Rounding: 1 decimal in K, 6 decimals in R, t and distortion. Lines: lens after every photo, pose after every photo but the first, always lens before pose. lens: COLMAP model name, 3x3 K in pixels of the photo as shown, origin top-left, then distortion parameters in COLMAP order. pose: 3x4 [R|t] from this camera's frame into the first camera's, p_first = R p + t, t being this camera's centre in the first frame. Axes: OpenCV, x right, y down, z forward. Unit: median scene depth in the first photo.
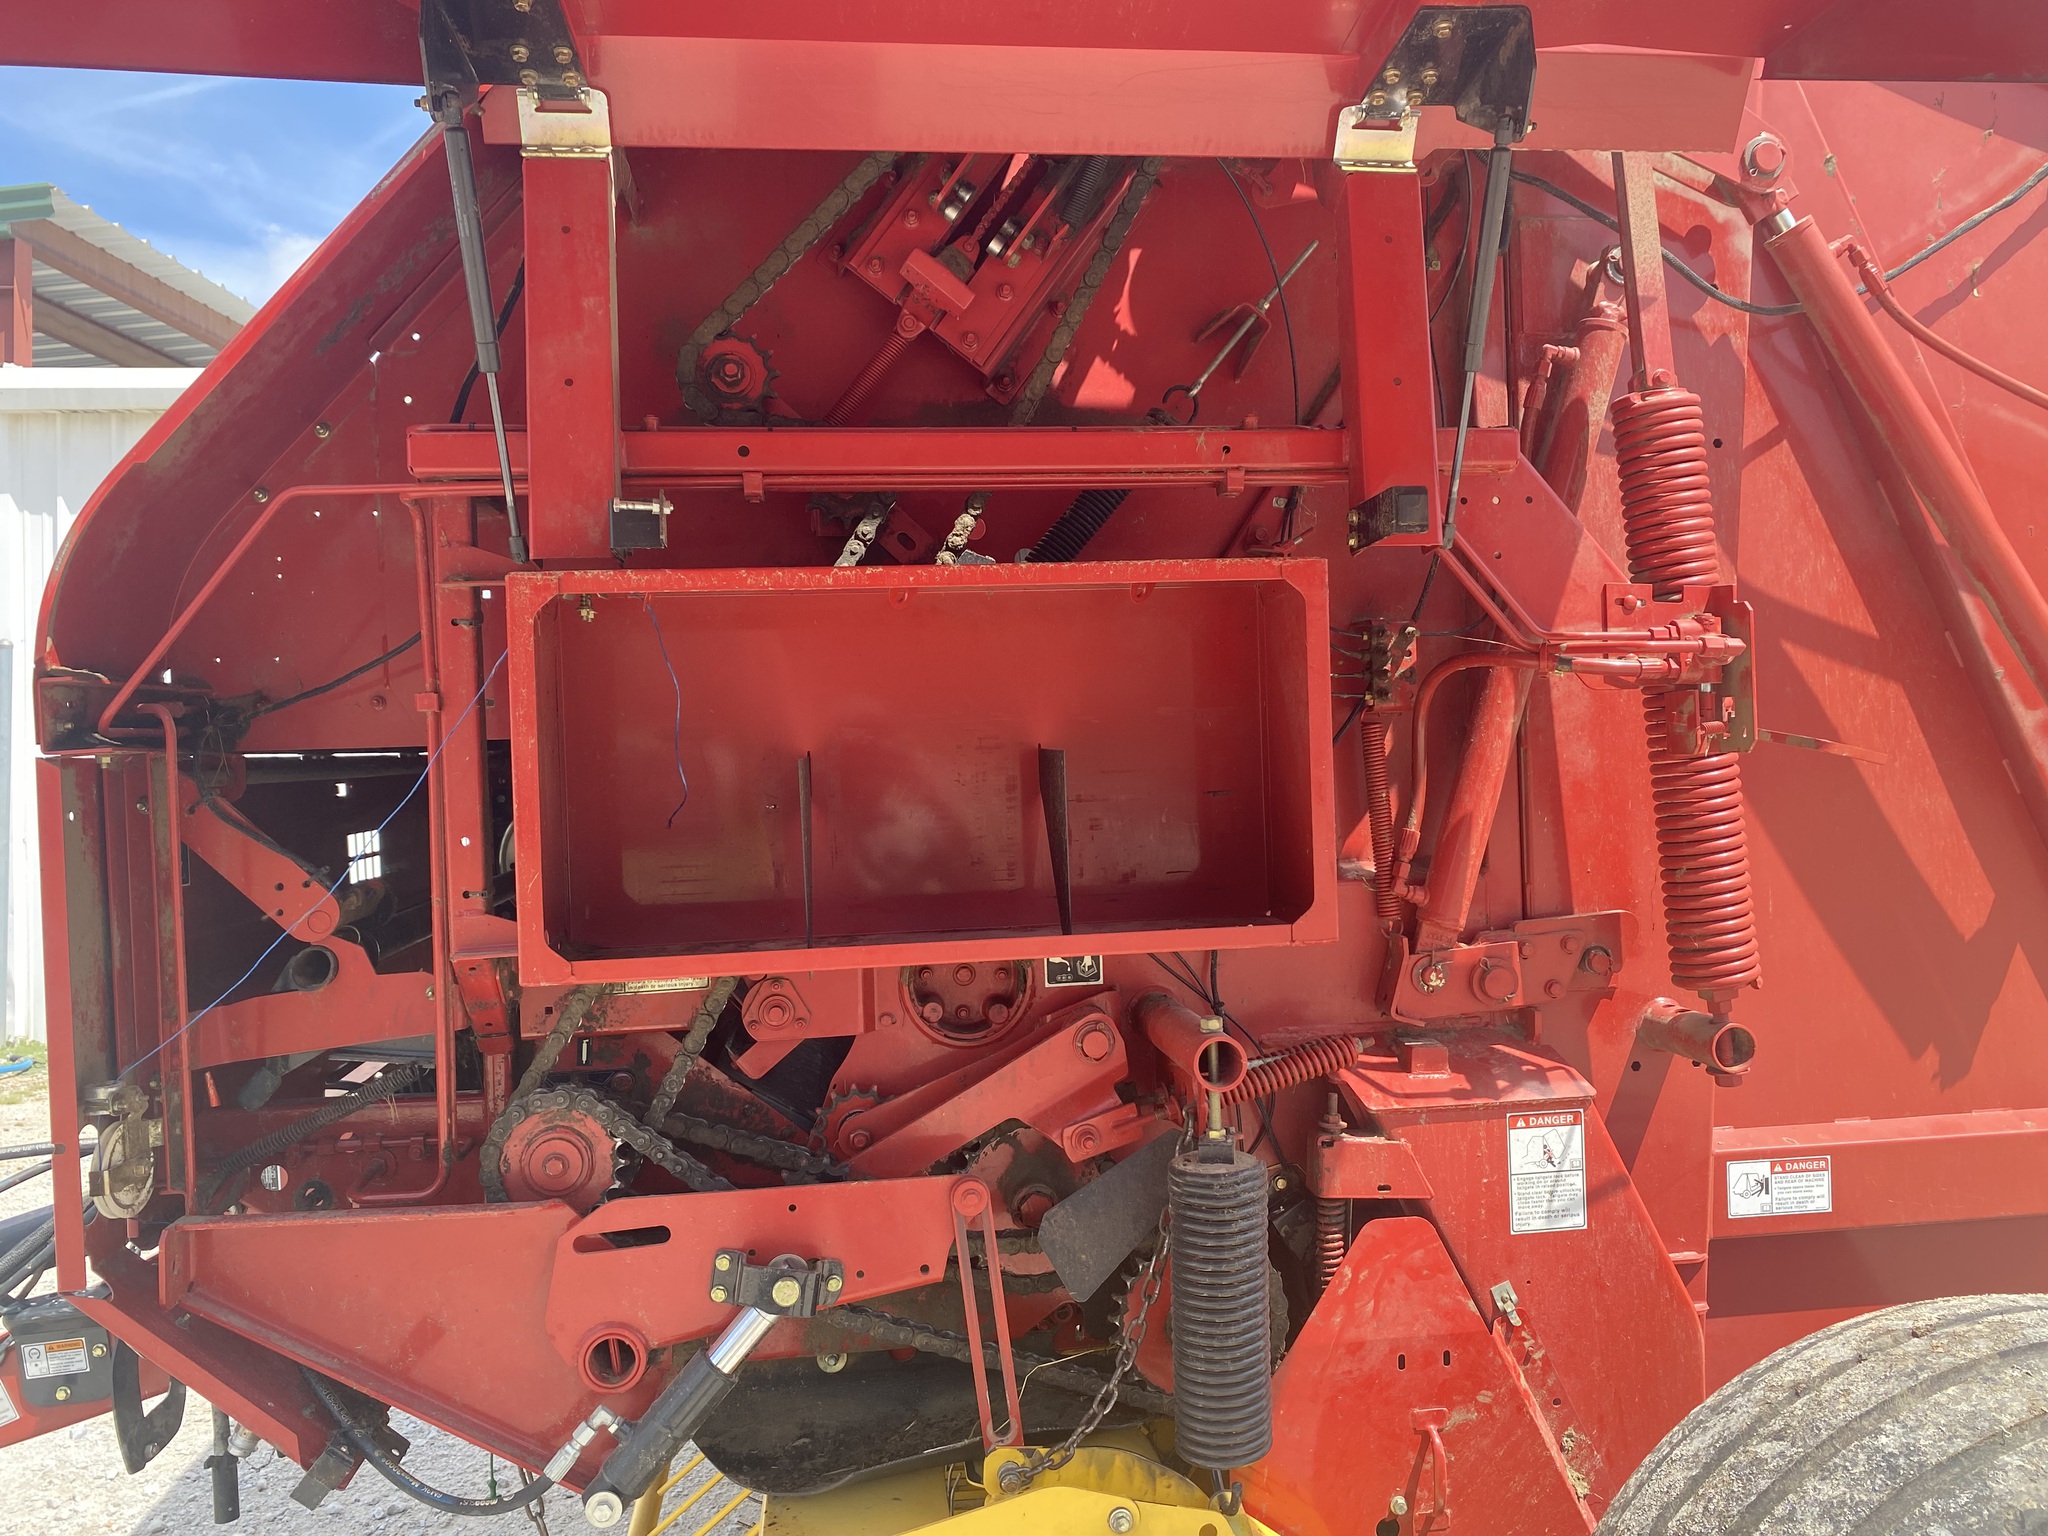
lens RADIAL K [[1577.3, 0, 1031.2], [0, 1577.3, 765.4], [0, 0, 1]] dist [-0.001361, -0.001305]
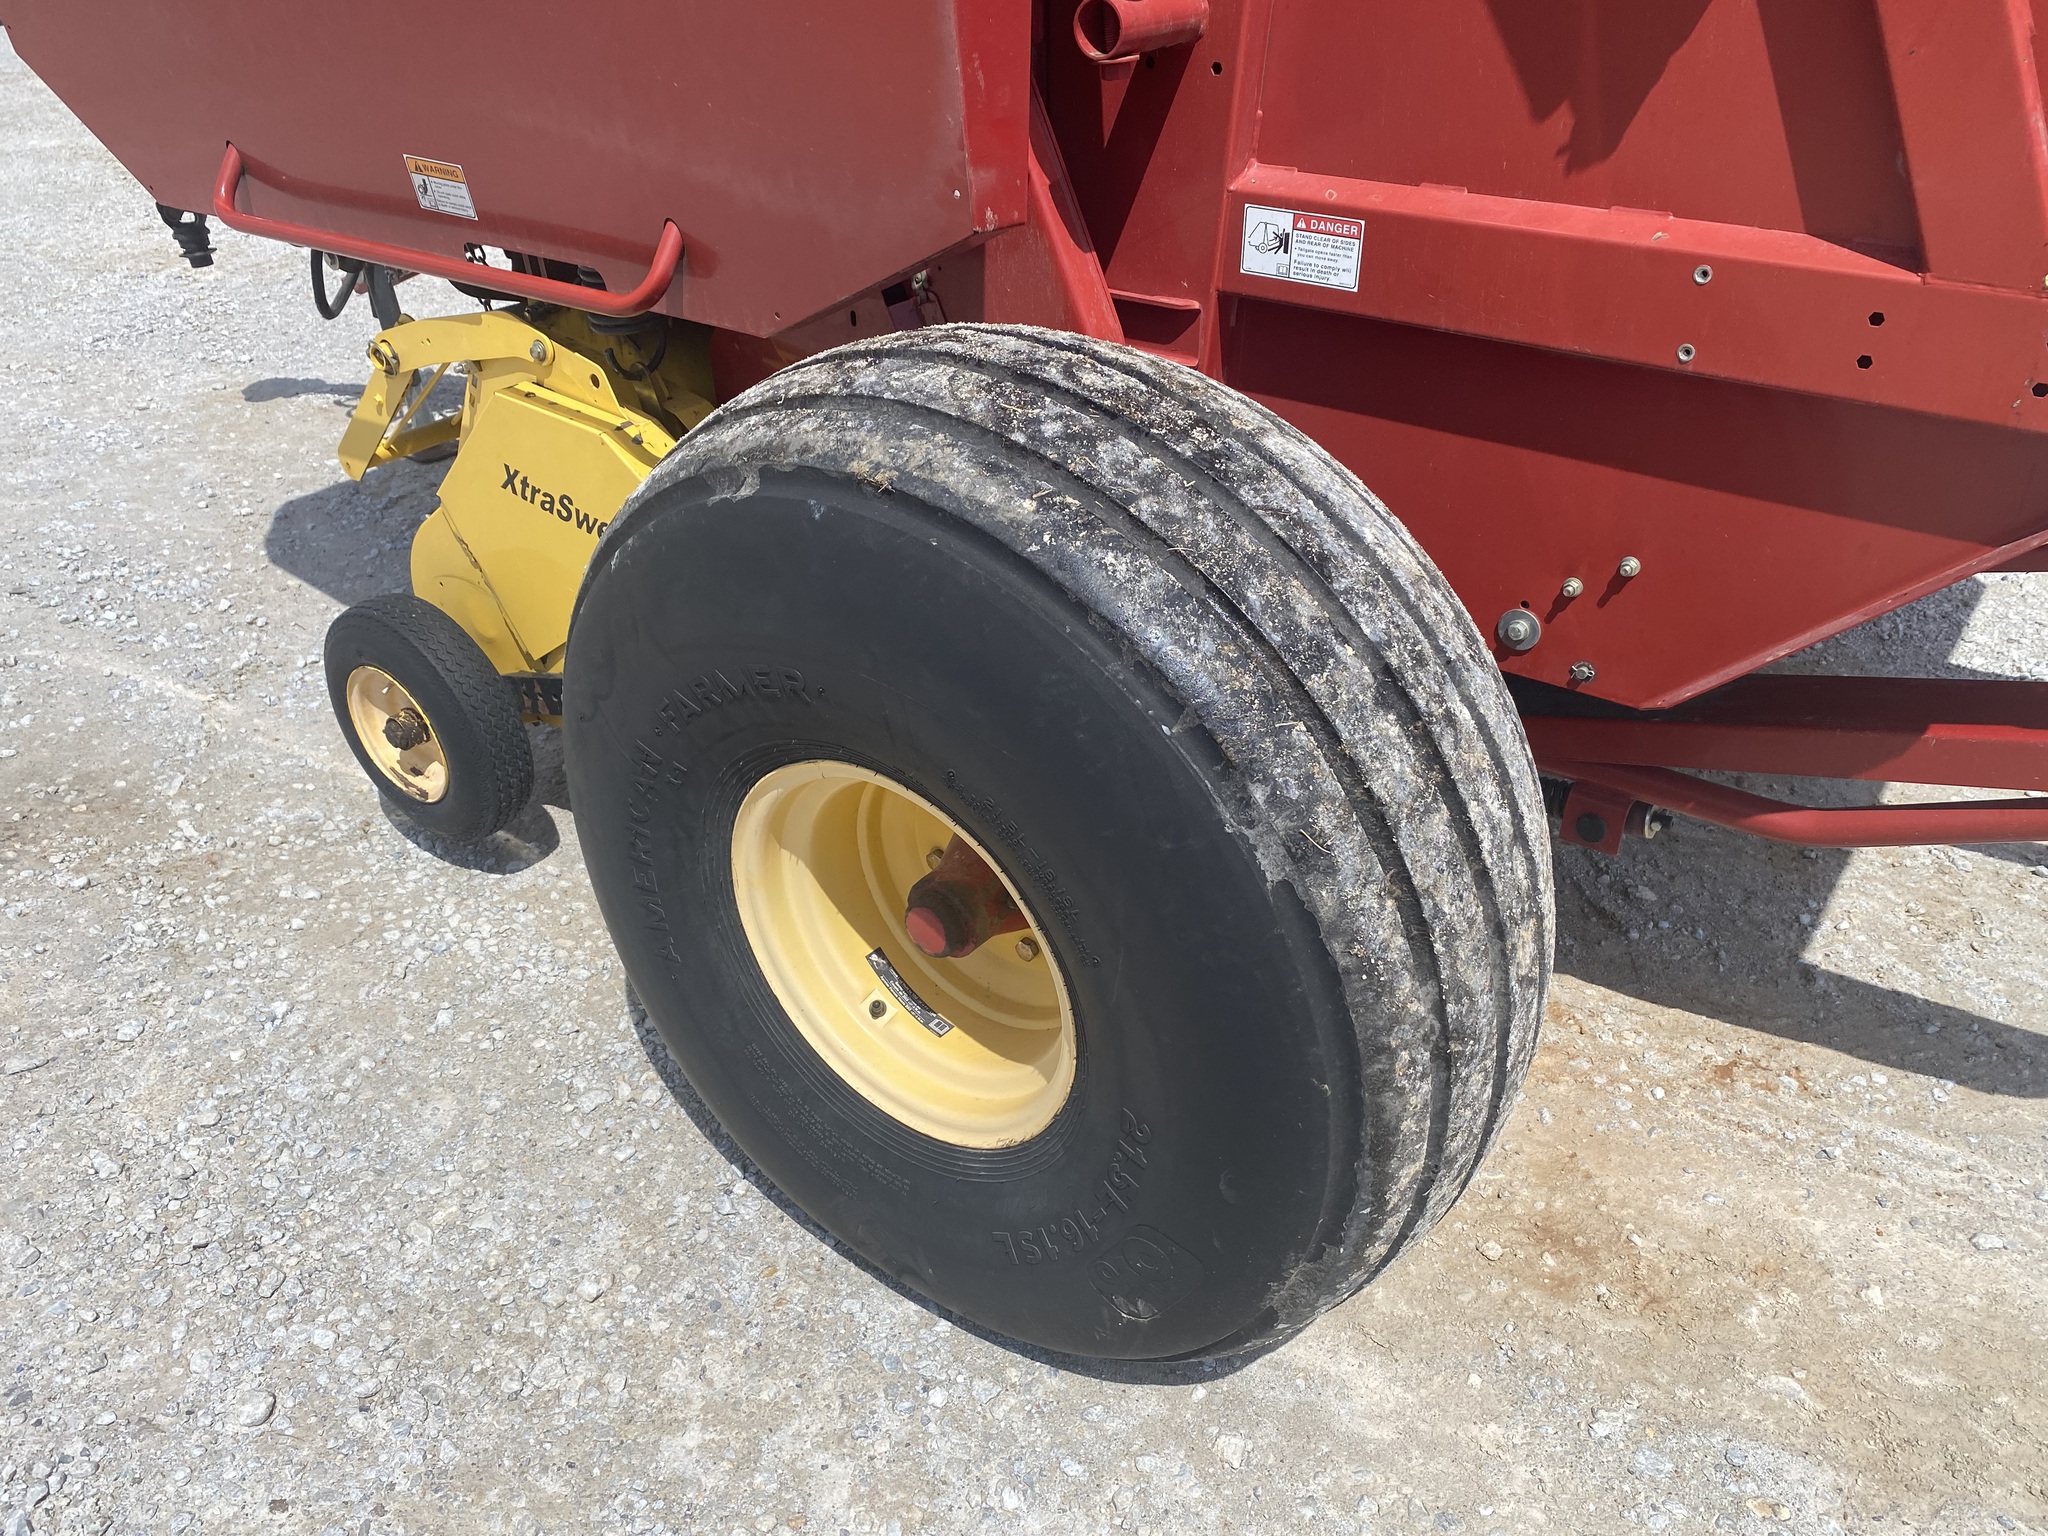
lens RADIAL K [[1554.2, 0, 1026.6], [0, 1554.2, 759.5], [0, 0, 1]] dist [0.014826, -0.003604]
pose [[0.722358, 0.381309, -0.576890, 0.920405], [-0.025682, 0.848453, 0.528647, 0.062459], [0.691042, -0.367057, 0.622680, 0.275298]]
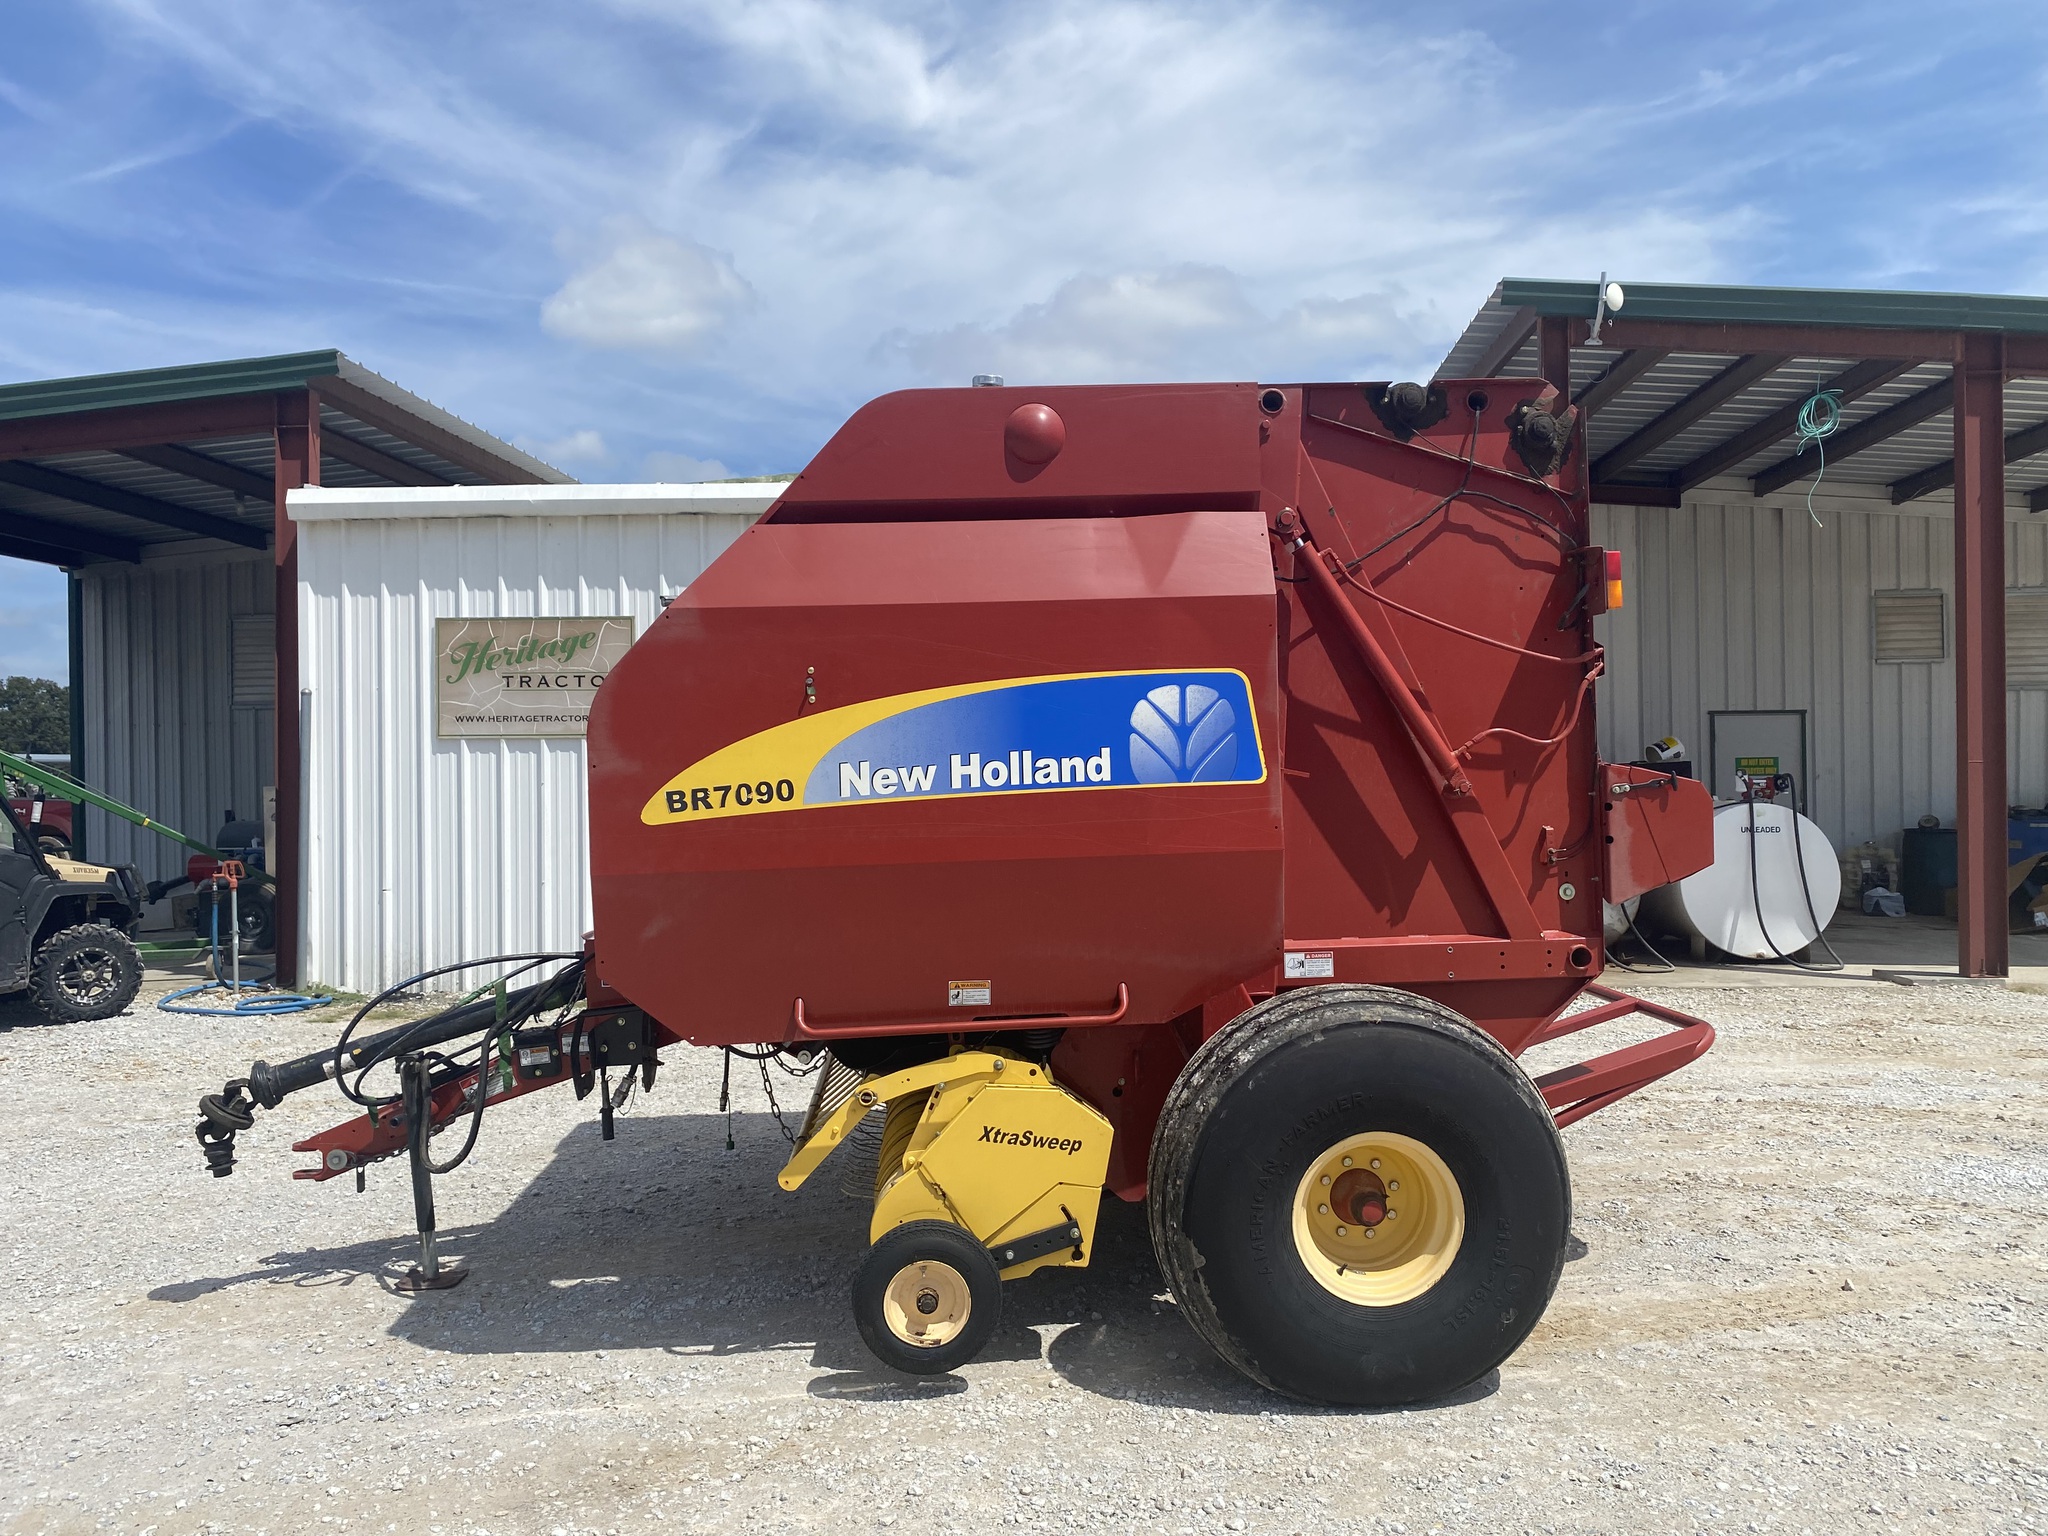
lens RADIAL K [[1570.1, 0, 1014.3], [0, 1570.1, 740.0], [0, 0, 1]] dist [0.011569, -0.007841]
pose [[0.997628, -0.000228, -0.068835, 0.200927], [-0.001804, 0.999565, -0.029447, 0.010672], [0.068811, 0.029502, 0.997193, -1.253326]]
